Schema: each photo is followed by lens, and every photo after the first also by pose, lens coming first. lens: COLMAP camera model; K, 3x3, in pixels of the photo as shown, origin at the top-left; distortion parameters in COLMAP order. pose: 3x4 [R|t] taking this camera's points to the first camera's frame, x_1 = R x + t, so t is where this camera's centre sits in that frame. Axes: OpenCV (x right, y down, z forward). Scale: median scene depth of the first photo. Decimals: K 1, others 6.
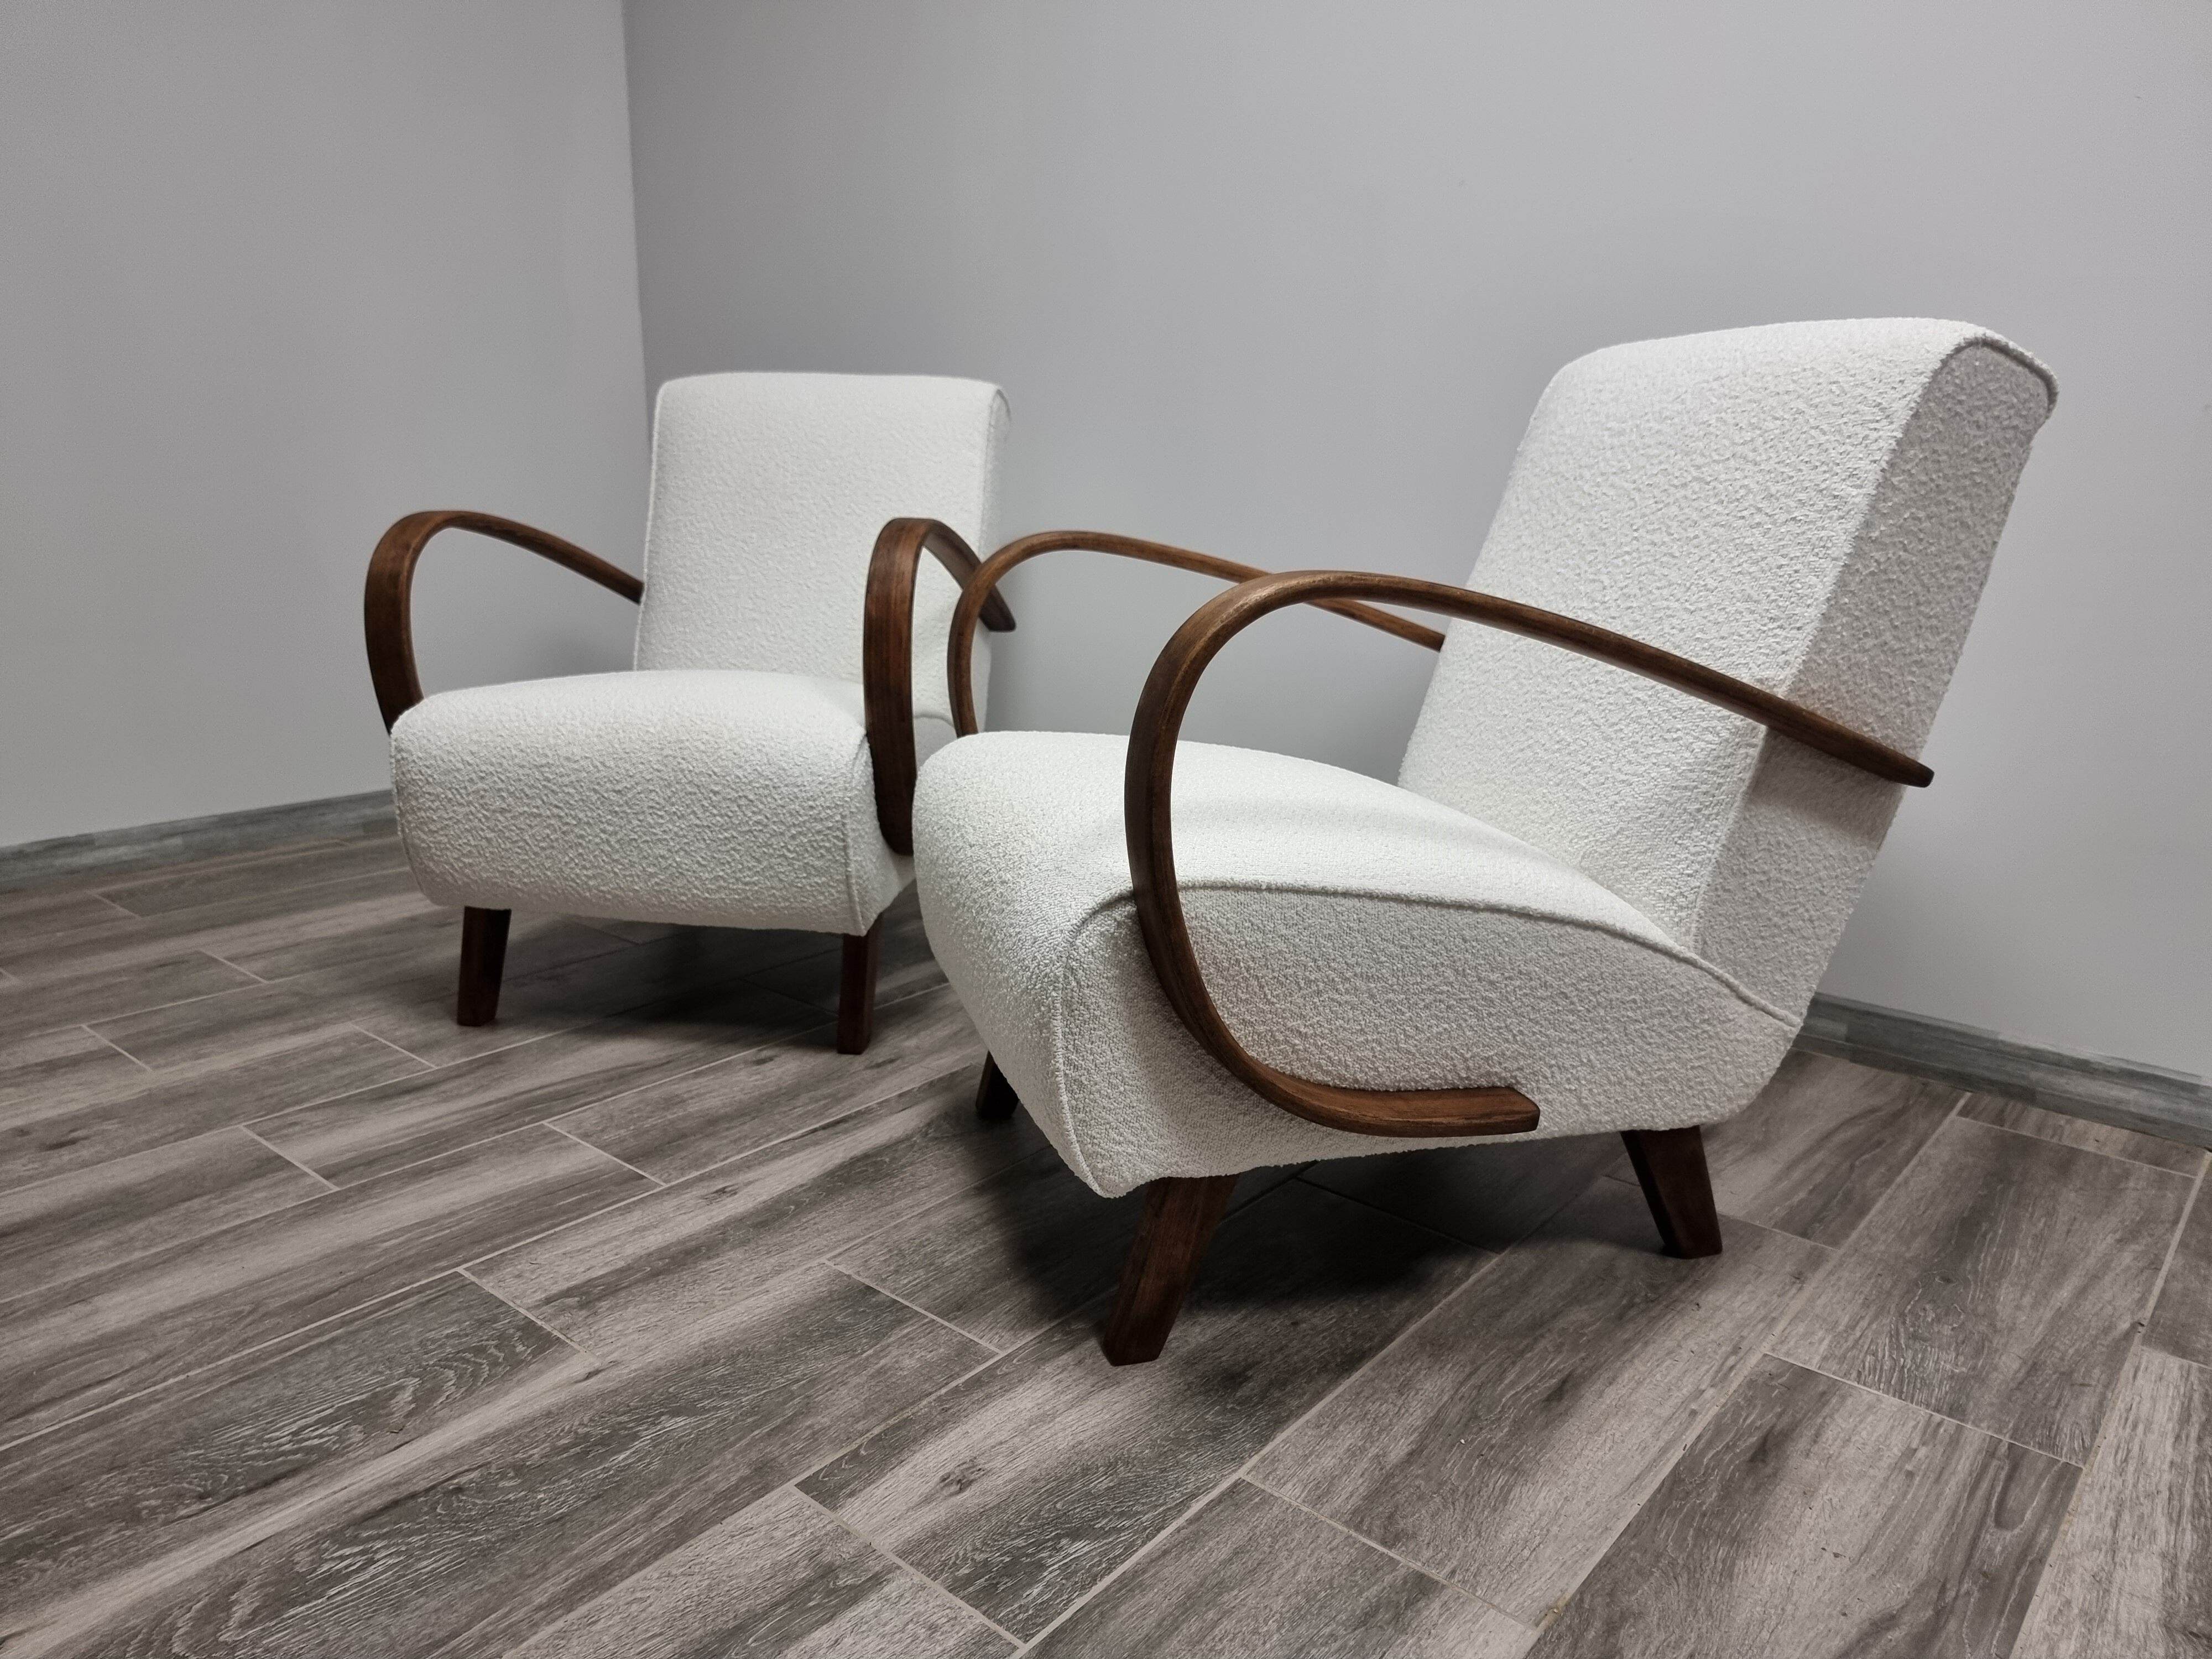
lens RADIAL K [[1548.0, 0, 1092.8], [0, 1548.0, 827.4], [0, 0, 1]] dist [0.071596, -0.059599]
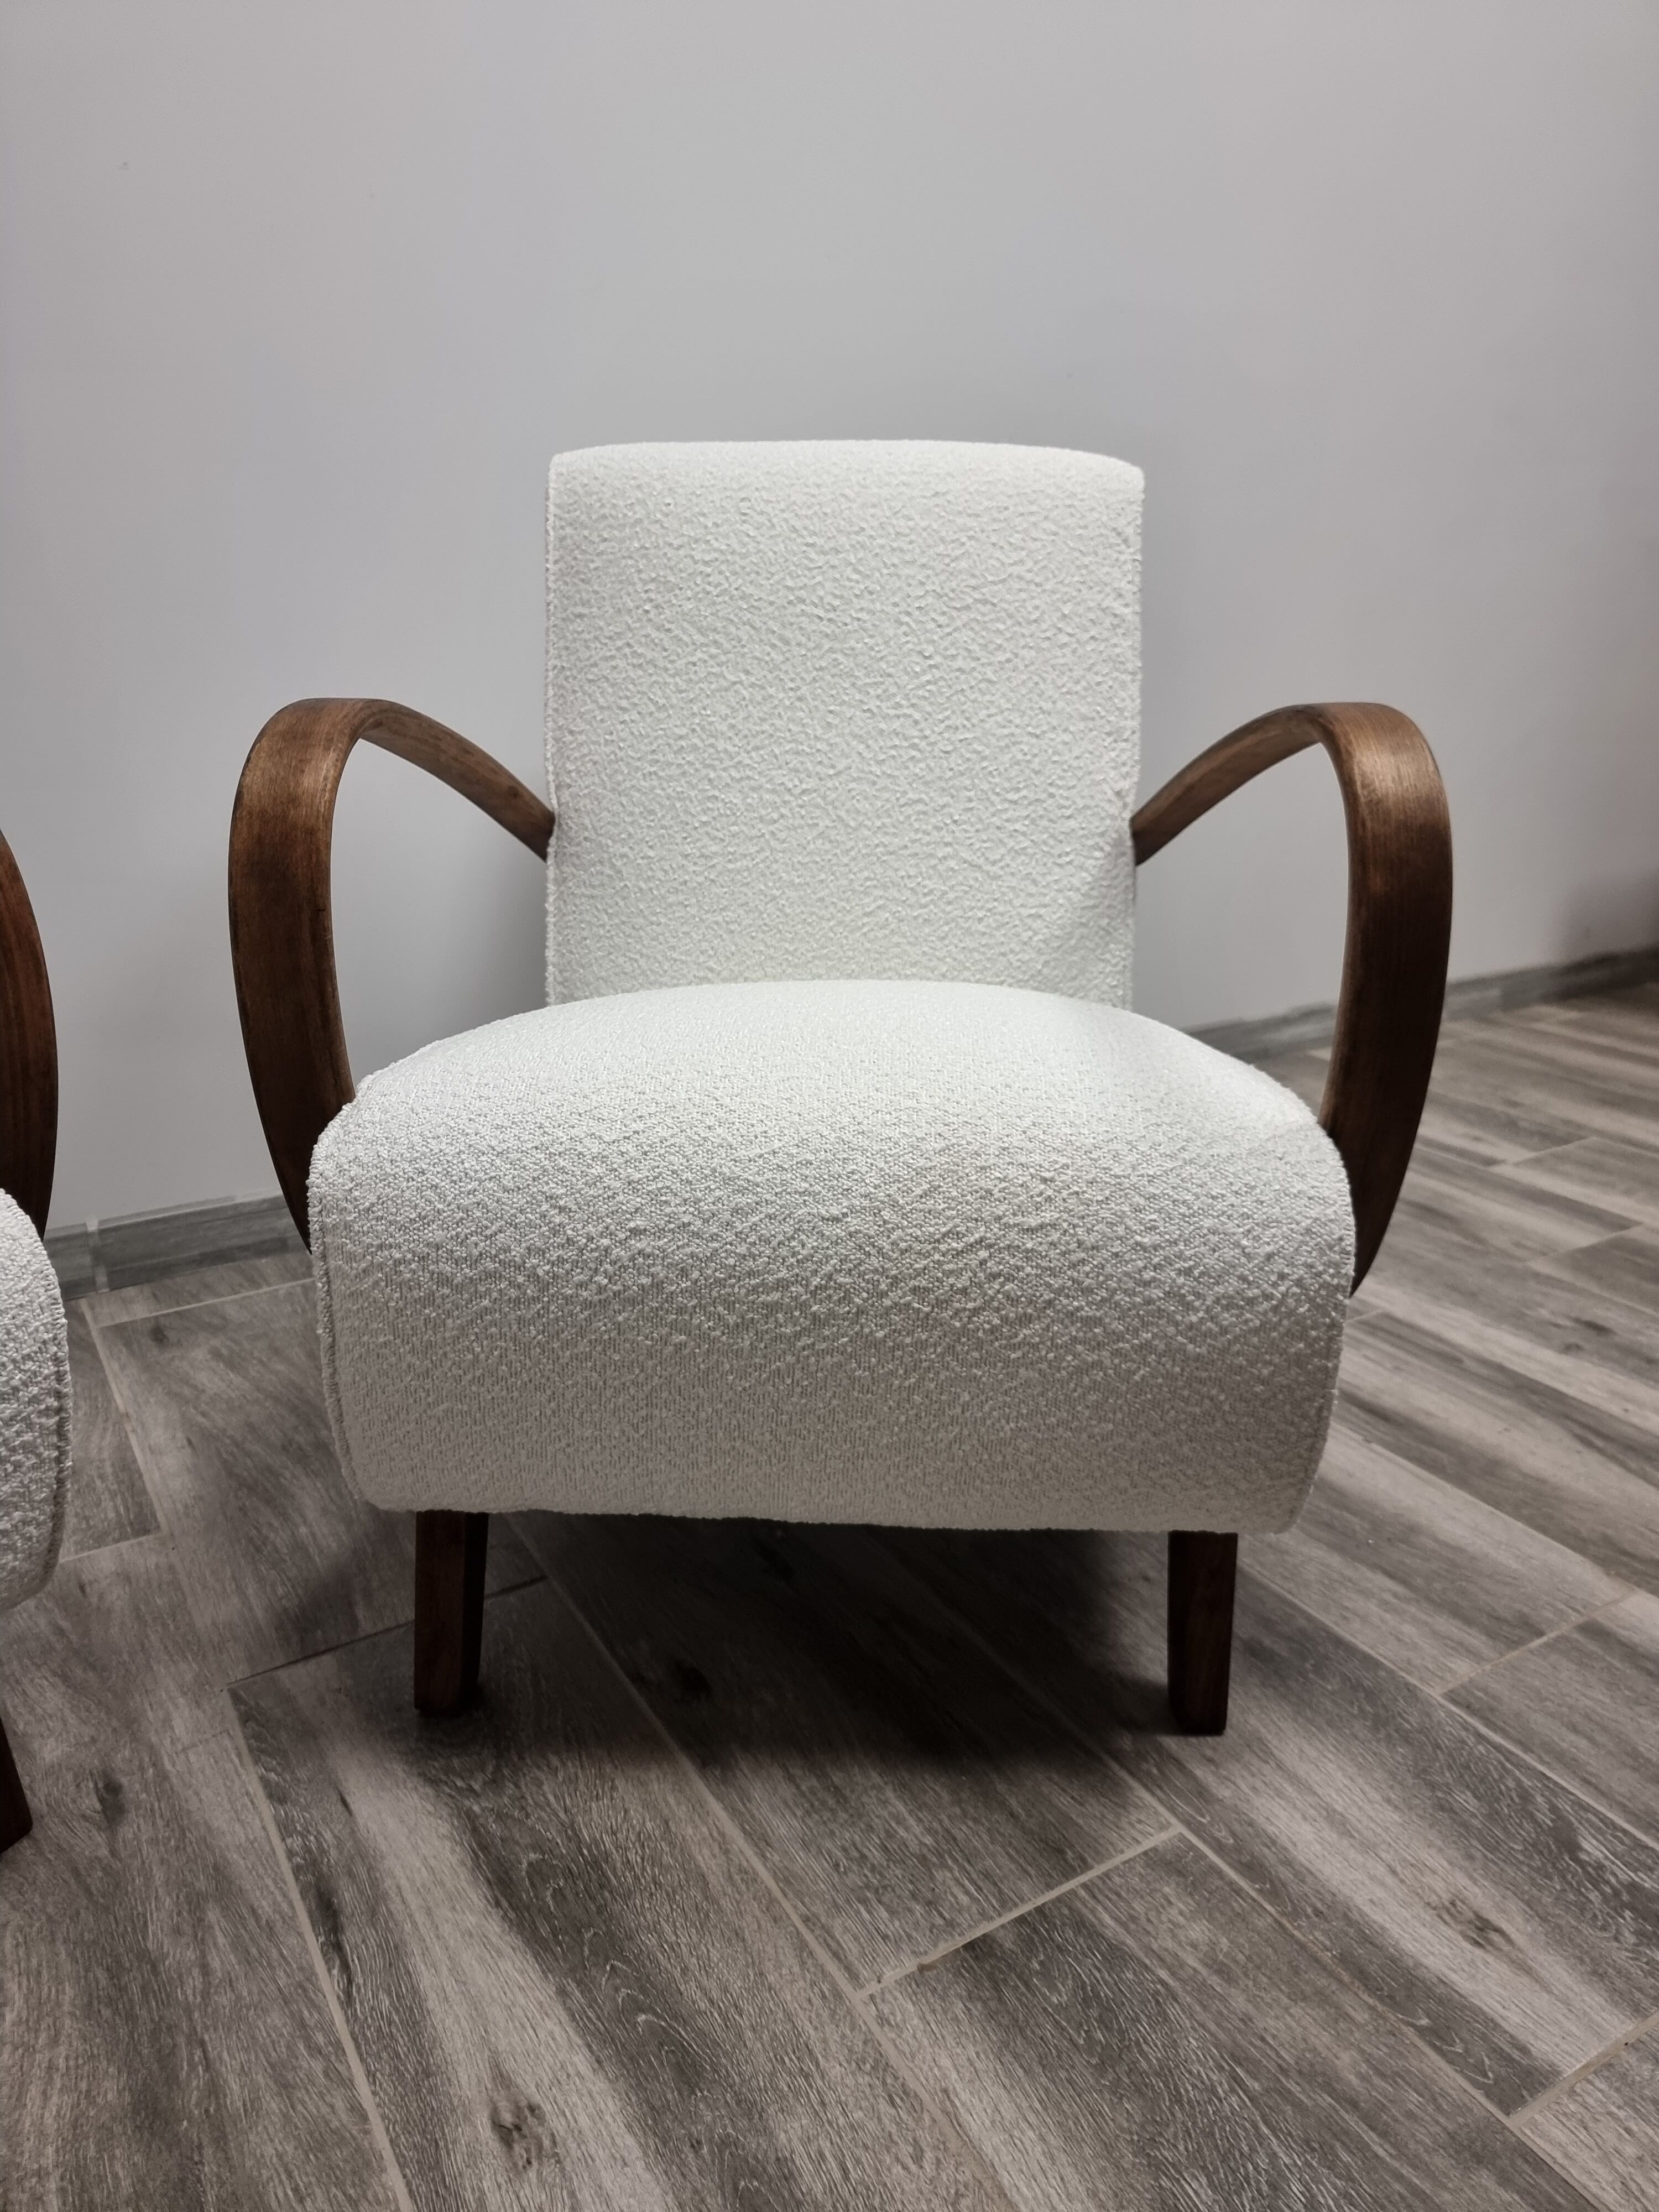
lens RADIAL K [[1548.0, 0, 832.0], [0, 1548.0, 1095.9], [0, 0, 1]] dist [0.071596, -0.059599]
pose [[0.311326, -0.292596, 0.904137, -0.594153], [0.219875, 0.947781, 0.231009, -0.168917], [-0.924517, 0.126877, 0.359404, 0.750100]]
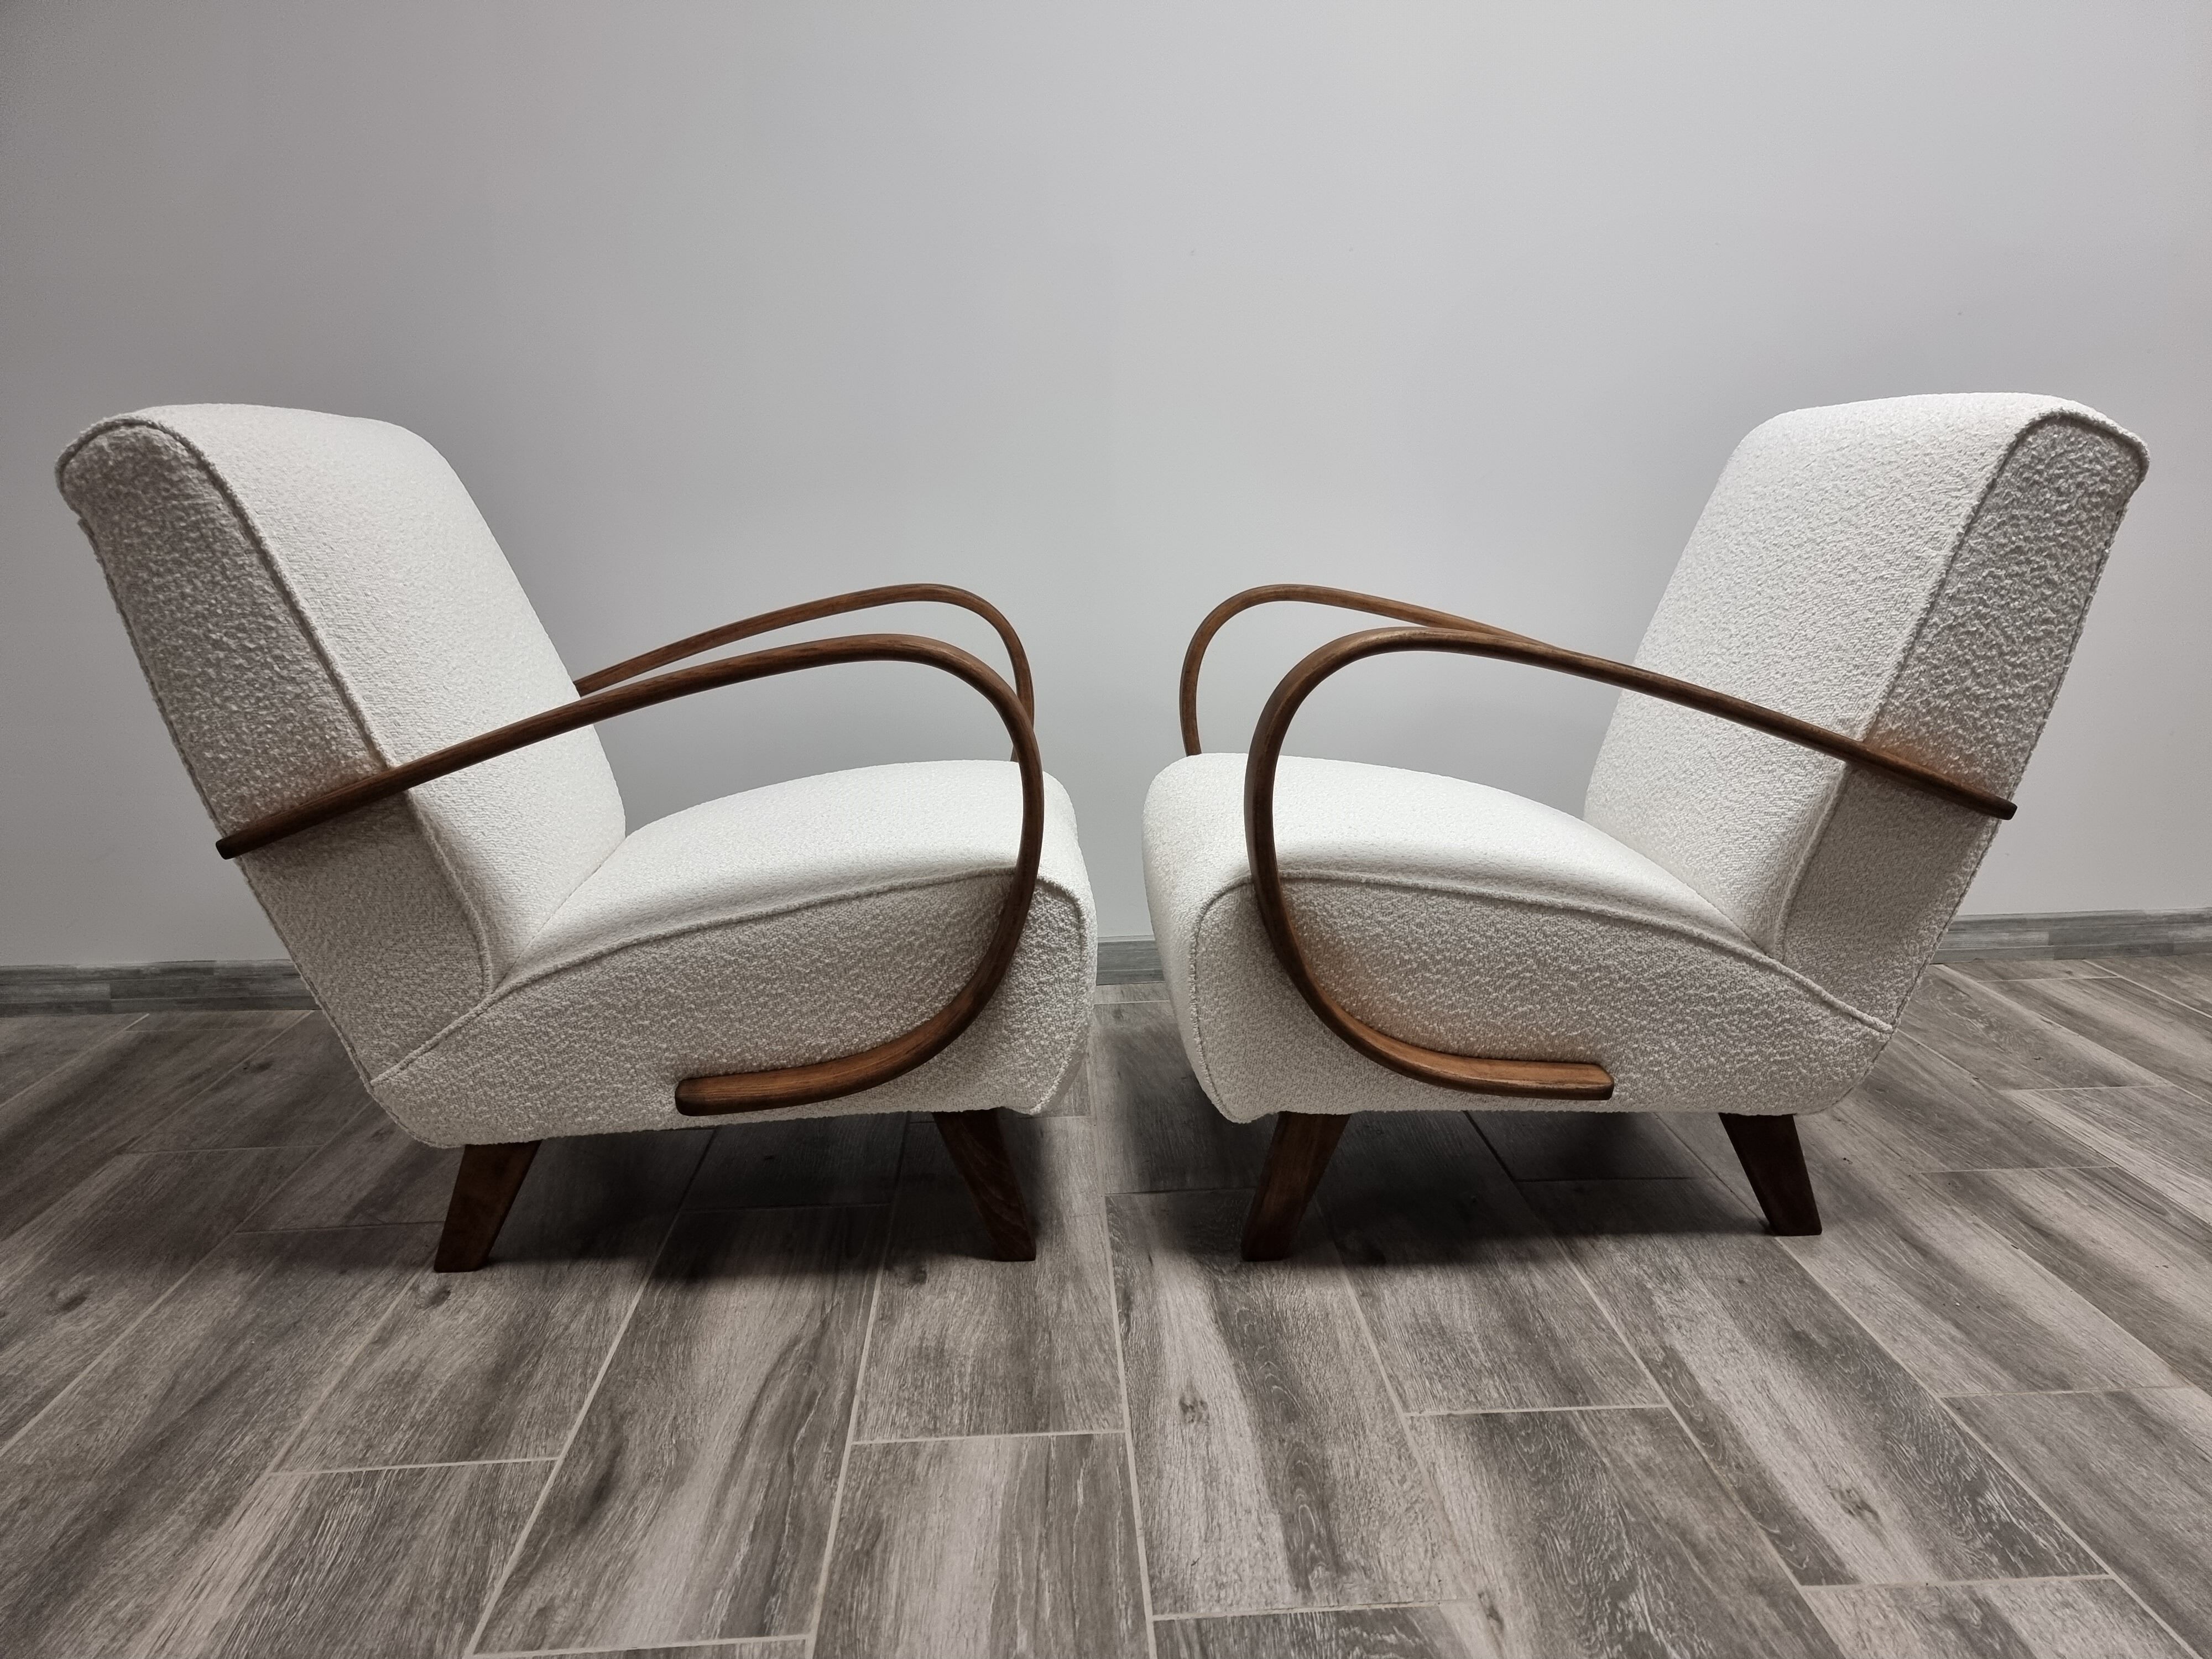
lens RADIAL K [[1548.0, 0, 1117.8], [0, 1548.0, 861.7], [0, 0, 1]] dist [0.071596, -0.059599]
pose [[0.719715, -0.186208, 0.668832, -0.844630], [0.177591, 0.980688, 0.081929, -0.148842], [-0.671172, 0.059813, 0.738885, 0.403500]]
